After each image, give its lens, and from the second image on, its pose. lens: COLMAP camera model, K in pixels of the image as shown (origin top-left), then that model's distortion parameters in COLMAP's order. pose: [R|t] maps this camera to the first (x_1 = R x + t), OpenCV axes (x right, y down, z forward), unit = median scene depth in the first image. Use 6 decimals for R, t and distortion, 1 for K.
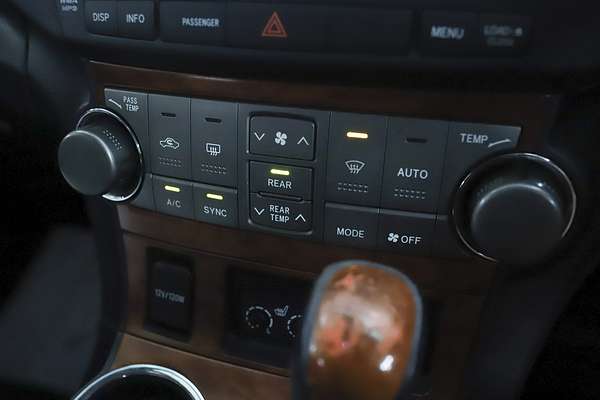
lens RADIAL K [[516.5, 0, 300.1], [0, 516.5, 199.0], [0, 0, 1]] dist [-0.068466, 0.026525]
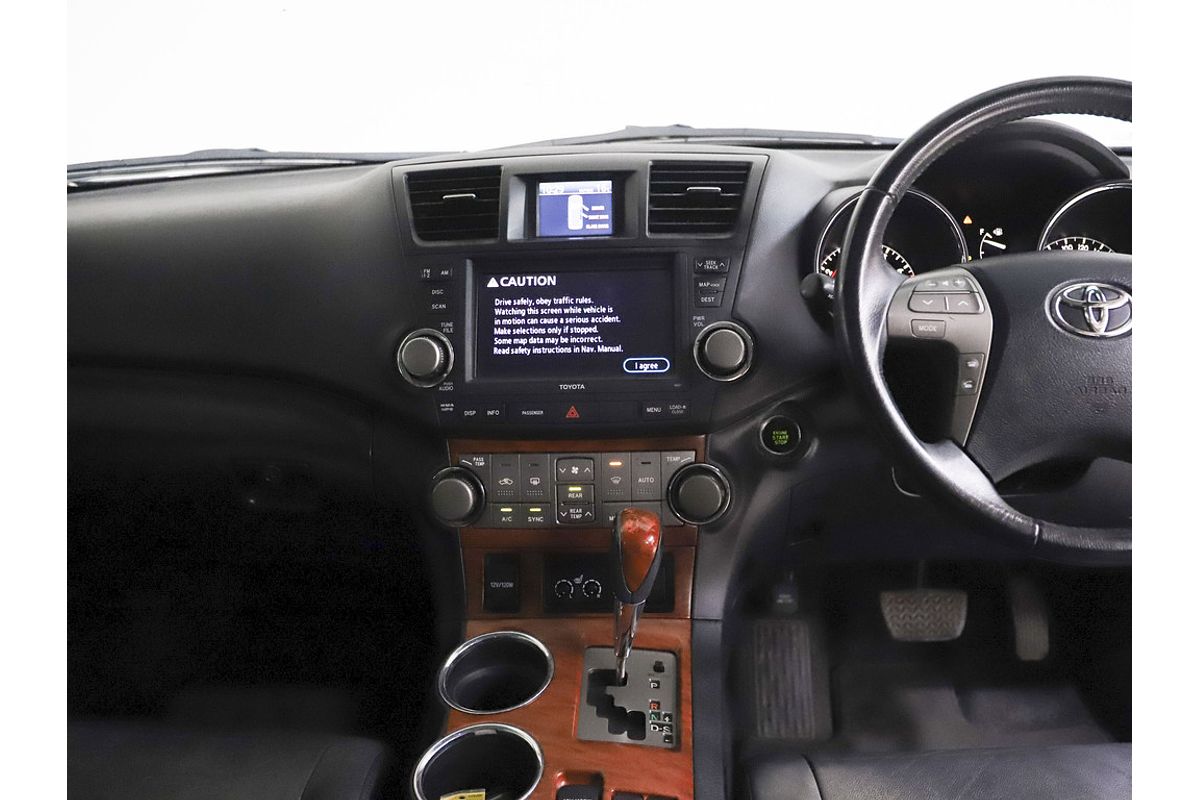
lens RADIAL K [[1080.5, 0, 603.2], [0, 1080.5, 392.7], [0, 0, 1]] dist [-0.015840, -0.019983]
pose [[0.967335, -0.057494, 0.246897, -0.917851], [0.137346, 0.937475, -0.319808, 0.914740], [-0.213072, 0.343272, 0.914748, -2.784528]]
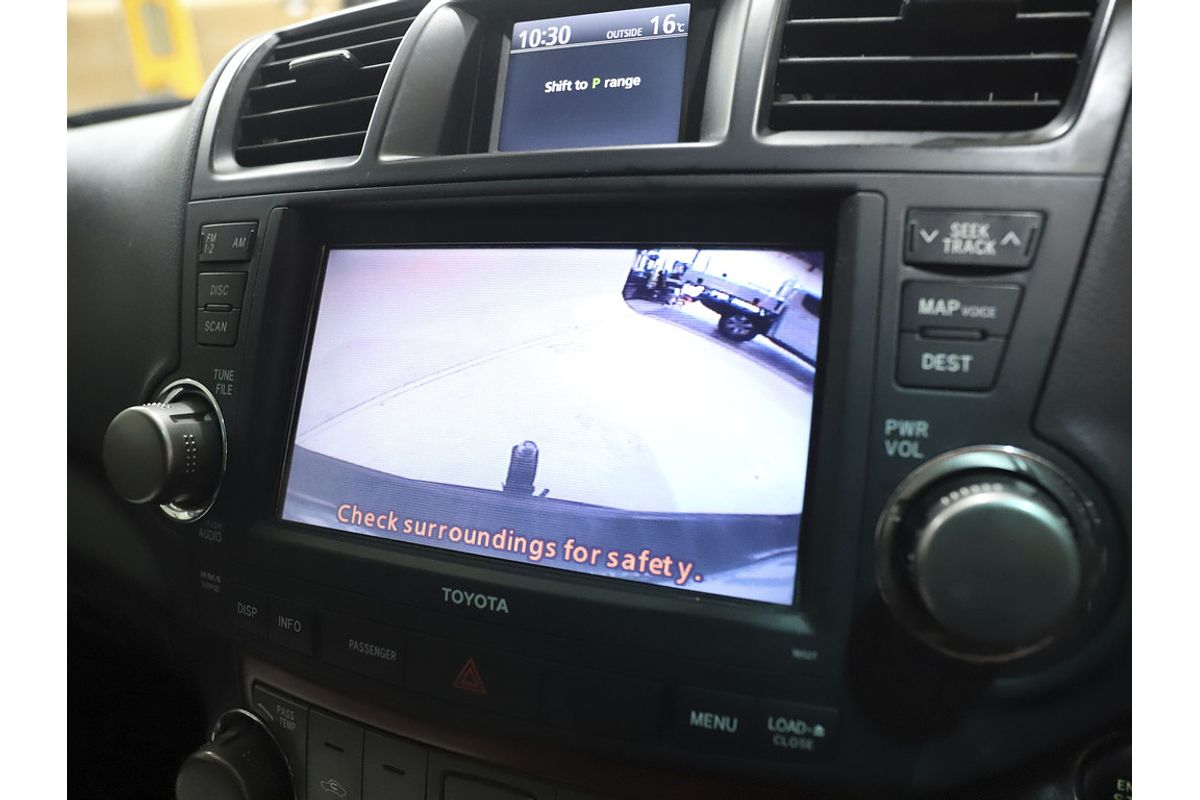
lens RADIAL K [[772.3, 0, 602.7], [0, 772.3, 396.5], [0, 0, 1]] dist [-0.067671, 0.004365]
pose [[0.997822, 0.014542, -0.064347, 0.171120], [-0.031445, 0.962307, -0.270143, -0.389986], [0.057993, 0.271578, 0.960668, -0.066693]]
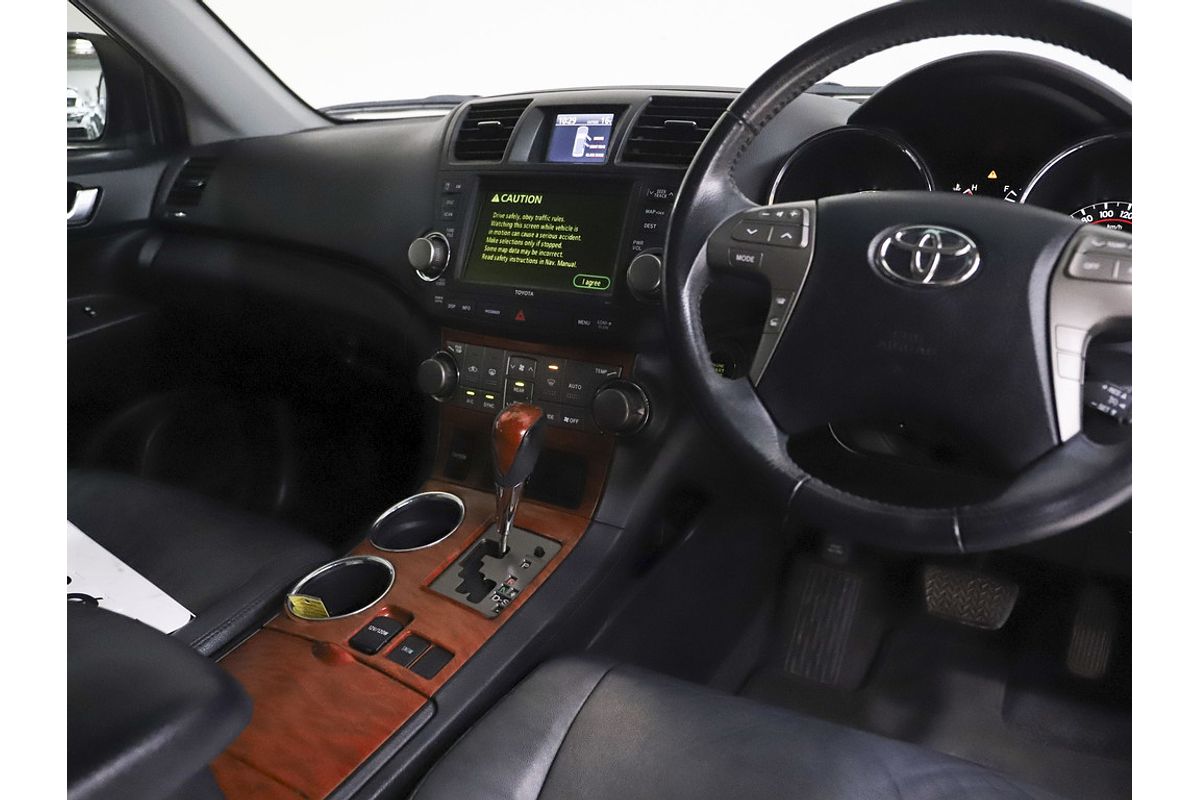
lens RADIAL K [[915.4, 0, 589.2], [0, 915.4, 391.0], [0, 0, 1]] dist [-0.068491, 0.039982]
pose [[0.970681, 0.098563, -0.219235, 1.094122], [-0.157300, 0.950122, -0.269304, 0.966313], [0.181757, 0.295894, 0.937769, -2.502289]]
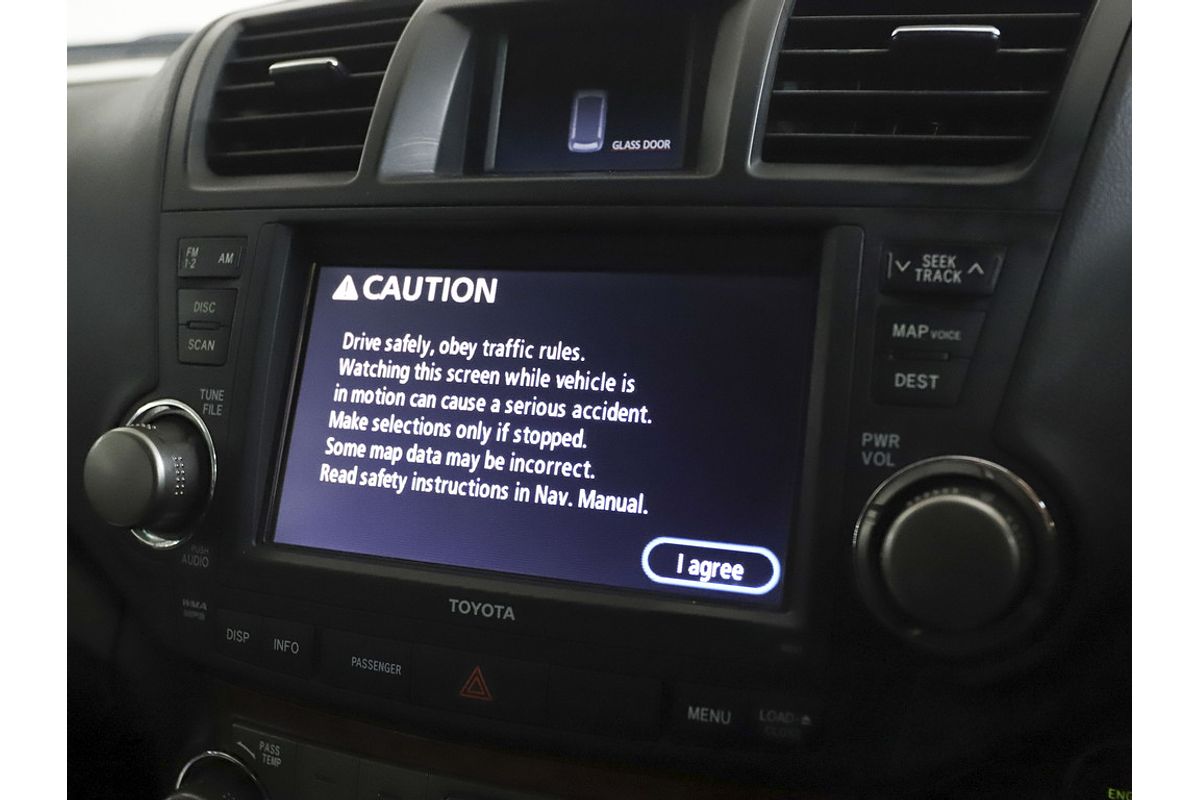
lens RADIAL K [[1142.5, 0, 592.2], [0, 1142.5, 400.5], [0, 0, 1]] dist [-0.056703, 0.000000]
pose [[0.998280, 0.011934, -0.057405, 0.178764], [-0.028703, 0.953199, -0.300979, -0.221857], [0.051127, 0.302109, 0.951901, -0.556605]]
